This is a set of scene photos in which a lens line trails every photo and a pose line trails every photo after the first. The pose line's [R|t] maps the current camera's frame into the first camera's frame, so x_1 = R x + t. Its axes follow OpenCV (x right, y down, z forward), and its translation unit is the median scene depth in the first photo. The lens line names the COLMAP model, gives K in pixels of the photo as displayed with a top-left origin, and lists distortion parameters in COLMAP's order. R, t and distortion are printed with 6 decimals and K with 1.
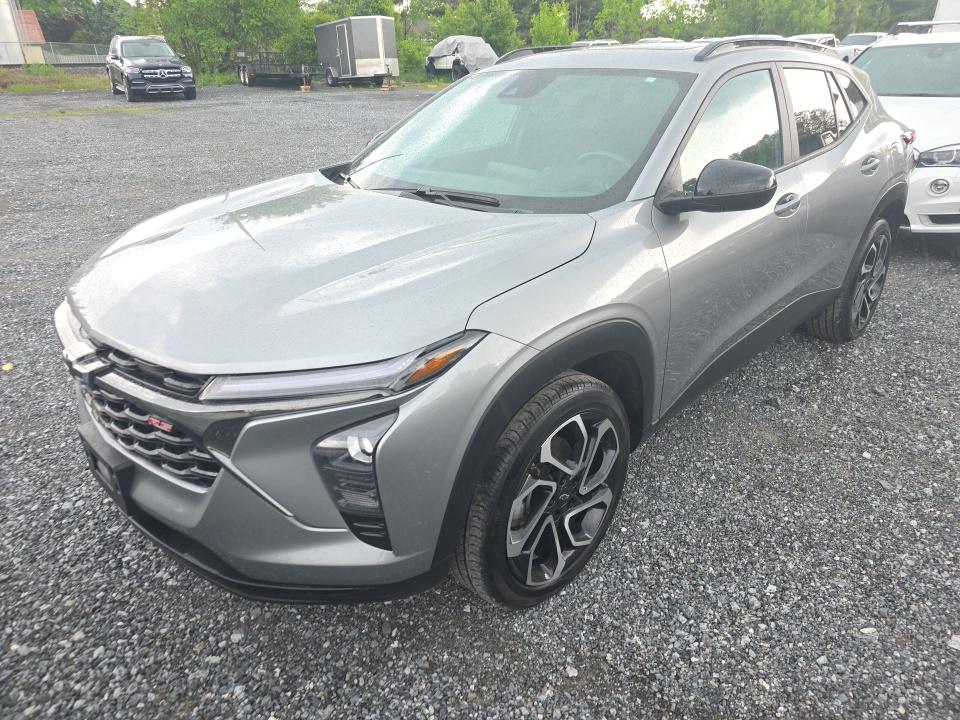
lens RADIAL K [[656.1, 0, 493.1], [0, 656.1, 361.4], [0, 0, 1]] dist [0.040817, -0.032978]
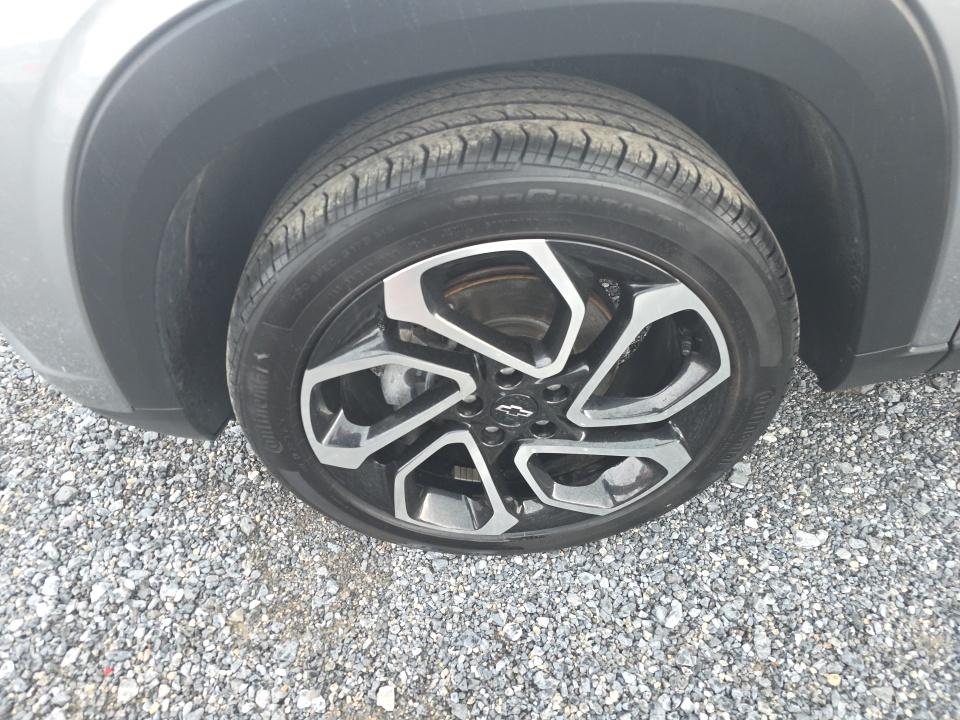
lens RADIAL K [[656.1, 0, 493.1], [0, 656.1, 361.4], [0, 0, 1]] dist [0.040817, -0.032978]
pose [[0.720440, 0.439646, -0.536356, 0.313040], [-0.207836, 0.874709, 0.437822, -0.012779], [0.661642, -0.203950, 0.721550, 0.662369]]
